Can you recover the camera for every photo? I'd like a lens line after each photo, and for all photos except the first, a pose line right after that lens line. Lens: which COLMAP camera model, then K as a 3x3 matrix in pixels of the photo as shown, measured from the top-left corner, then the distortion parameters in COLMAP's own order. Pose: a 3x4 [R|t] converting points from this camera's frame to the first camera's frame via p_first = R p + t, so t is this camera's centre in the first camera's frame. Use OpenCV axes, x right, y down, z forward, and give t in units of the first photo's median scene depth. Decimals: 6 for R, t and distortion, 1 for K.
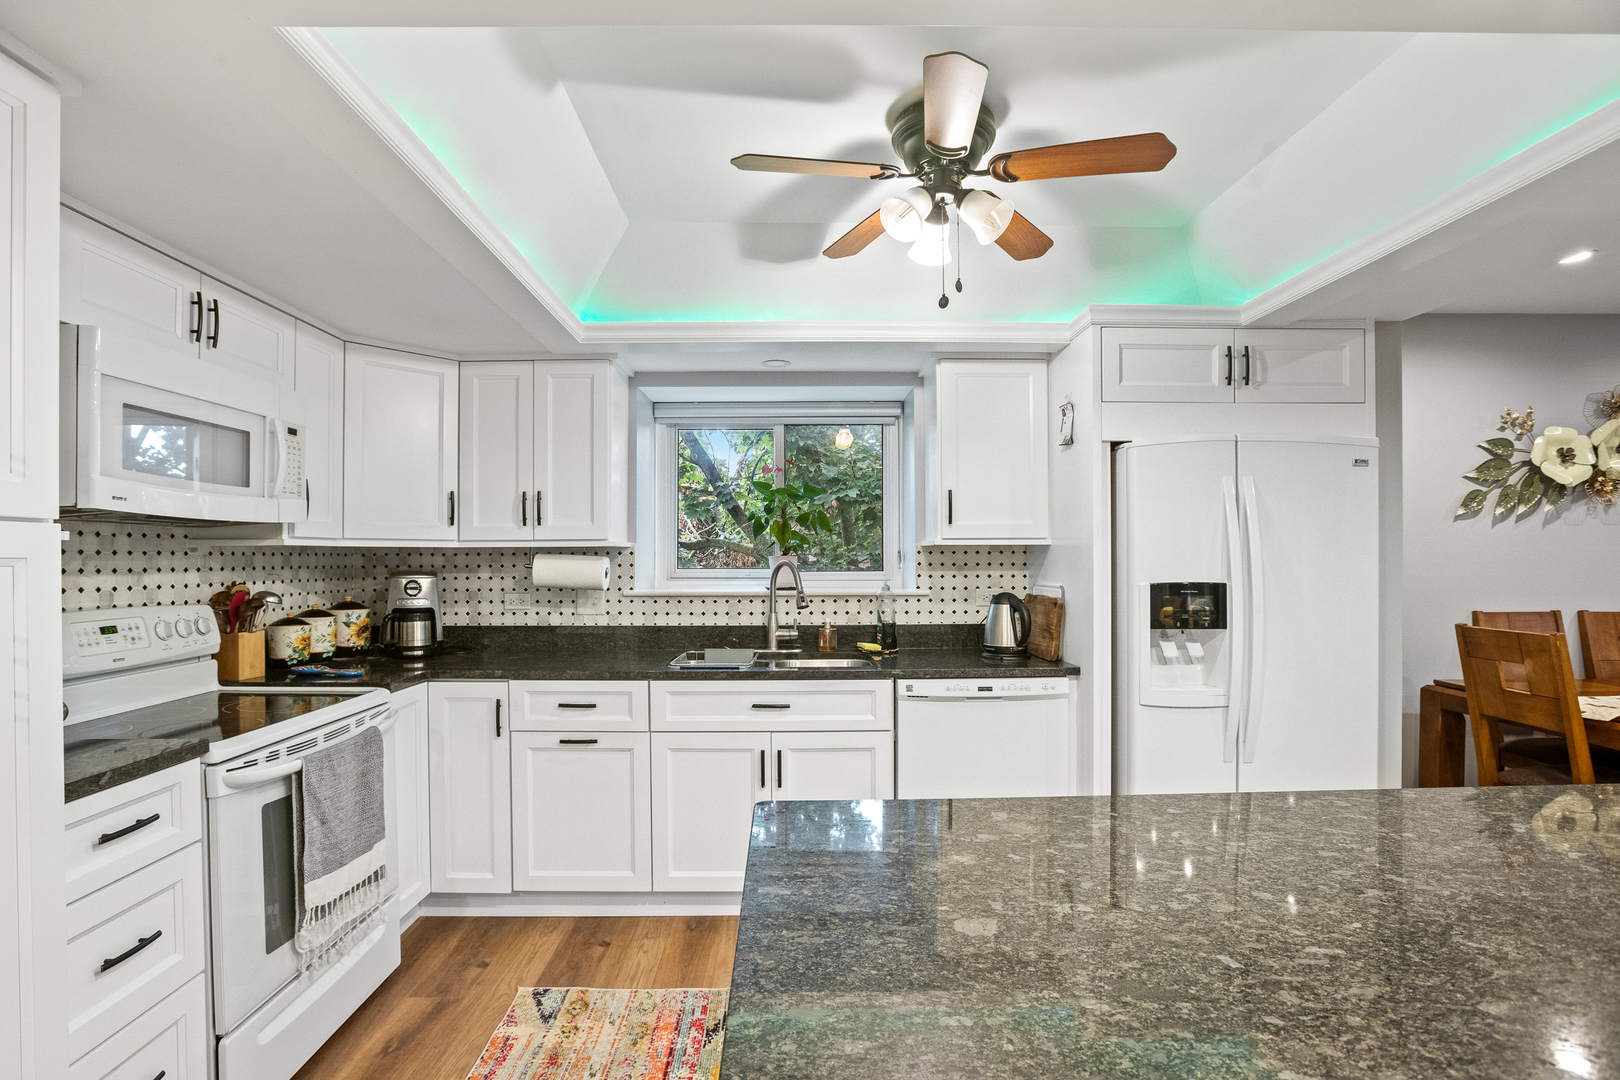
lens RADIAL K [[762.7, 0, 809.6], [0, 762.7, 561.7], [0, 0, 1]] dist [-0.056978, 0.024324]
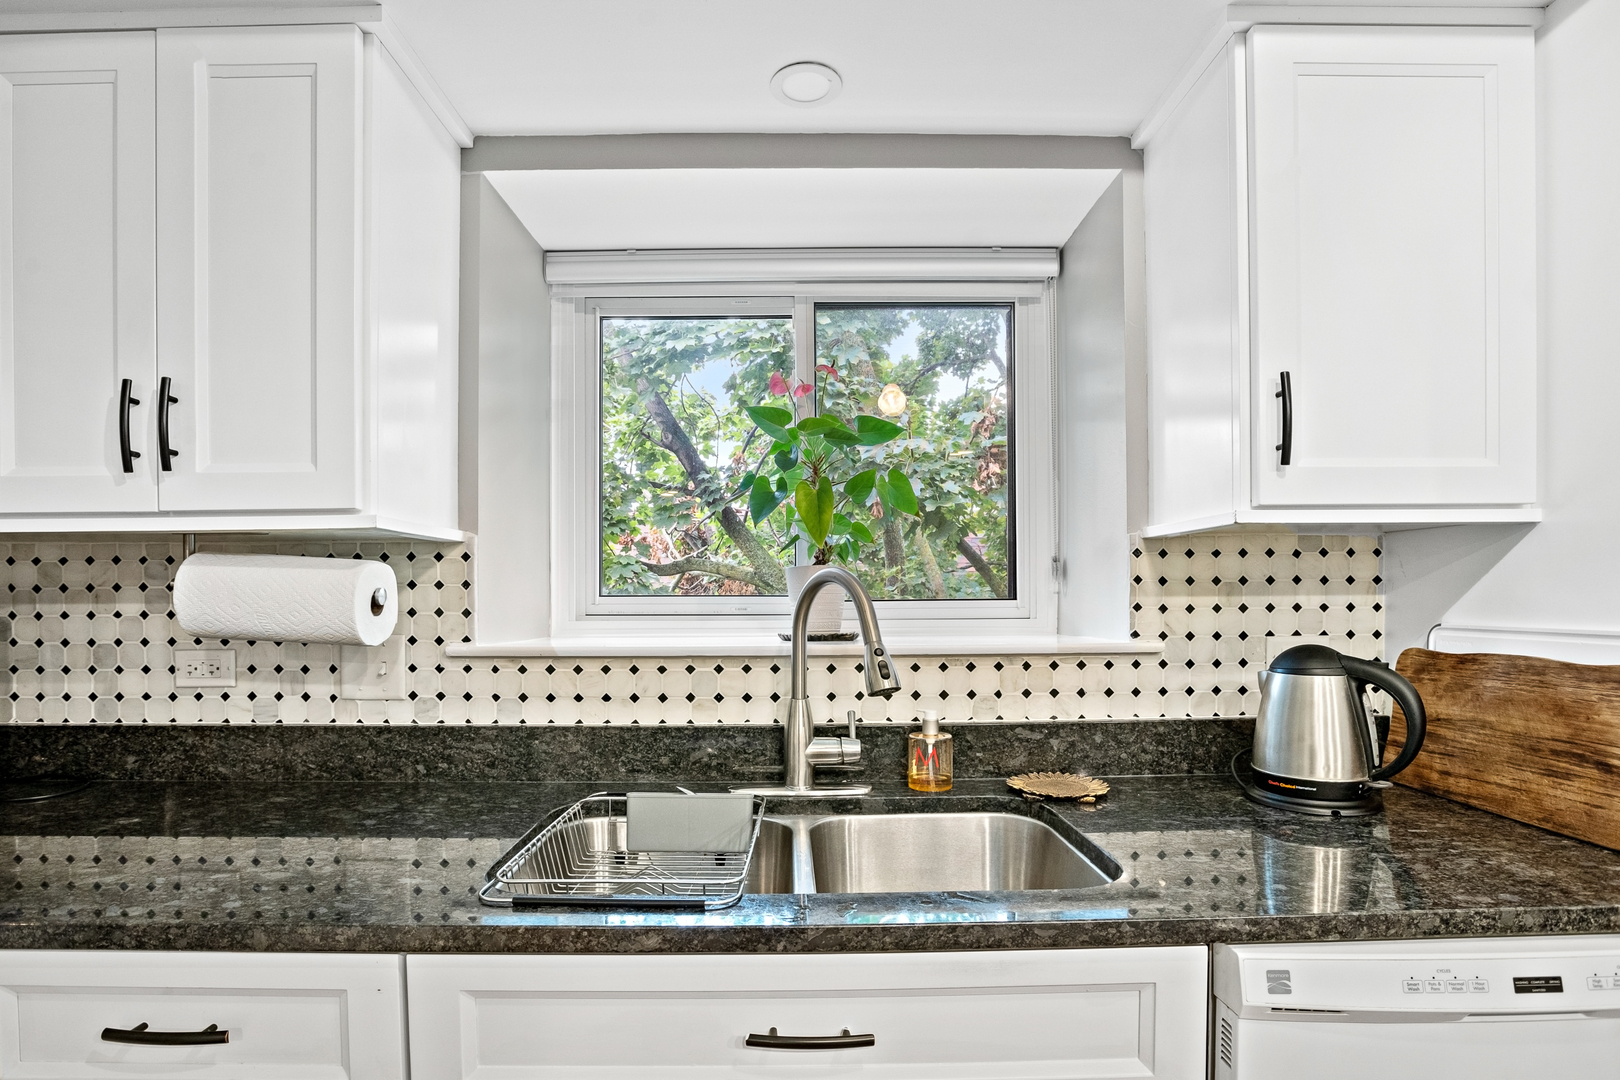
lens RADIAL K [[787.1, 0, 803.3], [0, 787.1, 598.1], [0, 0, 1]] dist [-0.060949, 0.022966]
pose [[0.999912, -0.002973, -0.012910, -0.043685], [0.002938, 0.999992, -0.002754, 0.015631], [0.012918, 0.002716, 0.999913, 0.625118]]
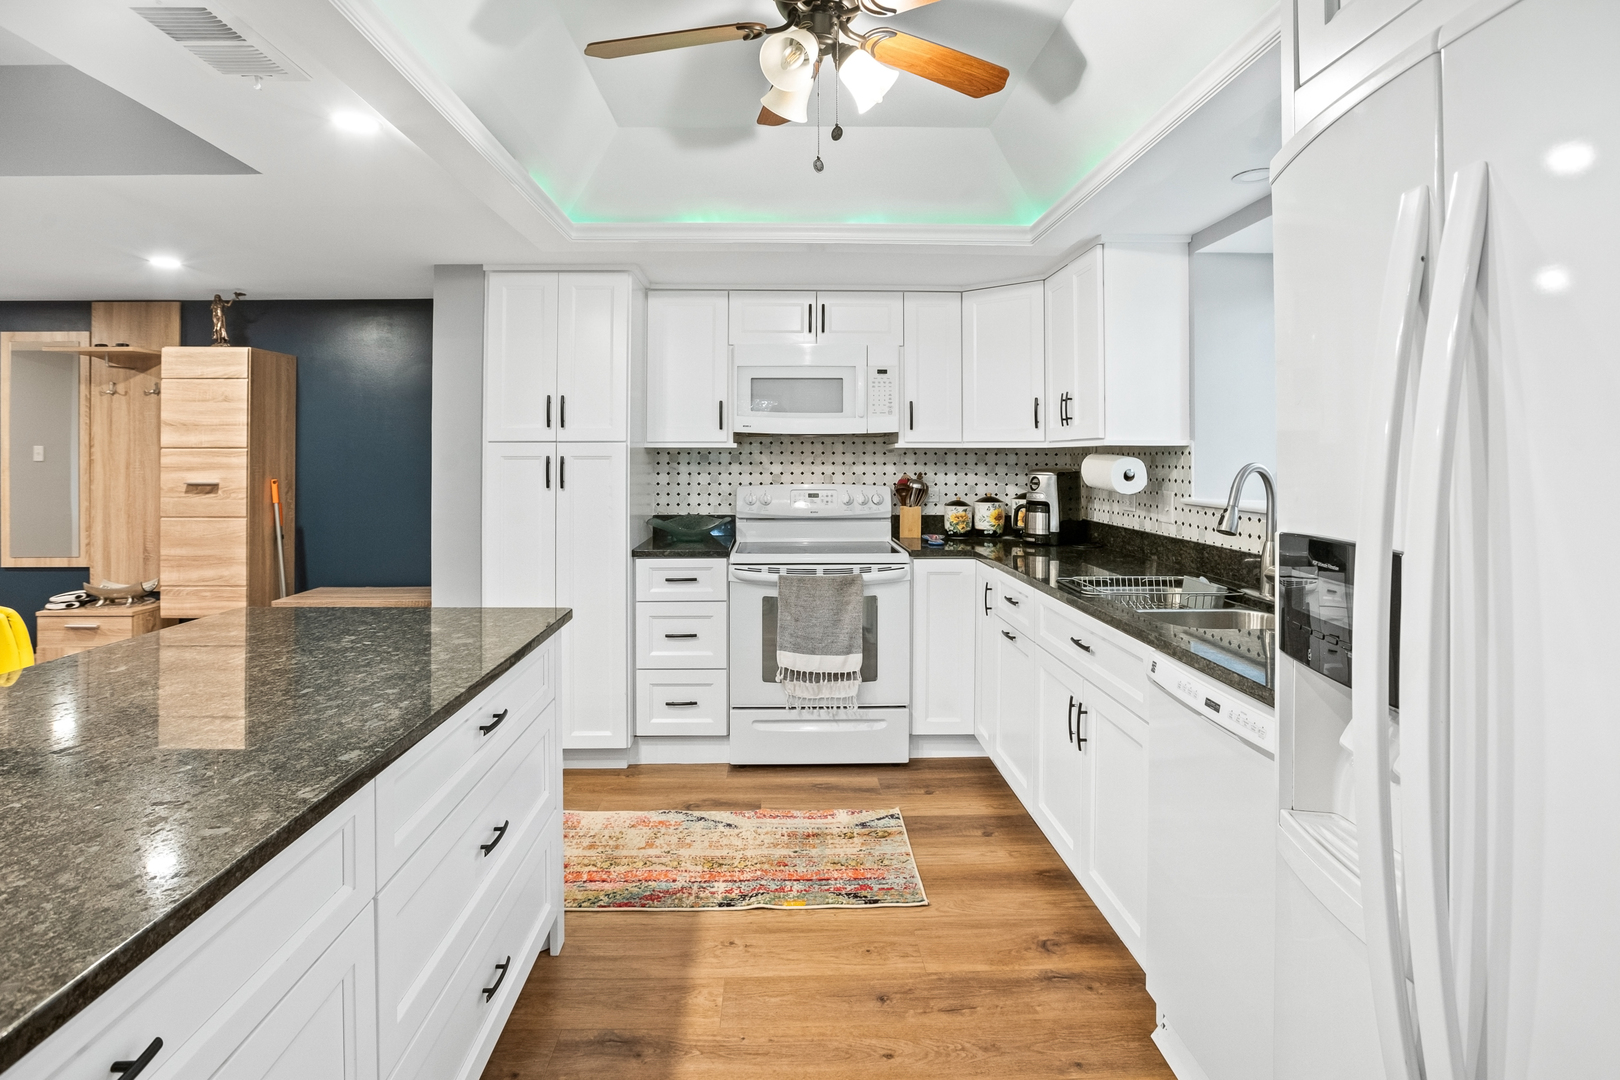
lens RADIAL K [[825.0, 0, 809.3], [0, 825.0, 454.8], [0, 0, 1]] dist [-0.060254, 0.000109]
pose [[0.013928, 0.002670, -0.999899, 0.719546], [-0.008277, 0.999962, 0.002554, -0.008812], [0.999869, 0.008241, 0.013949, 0.631191]]
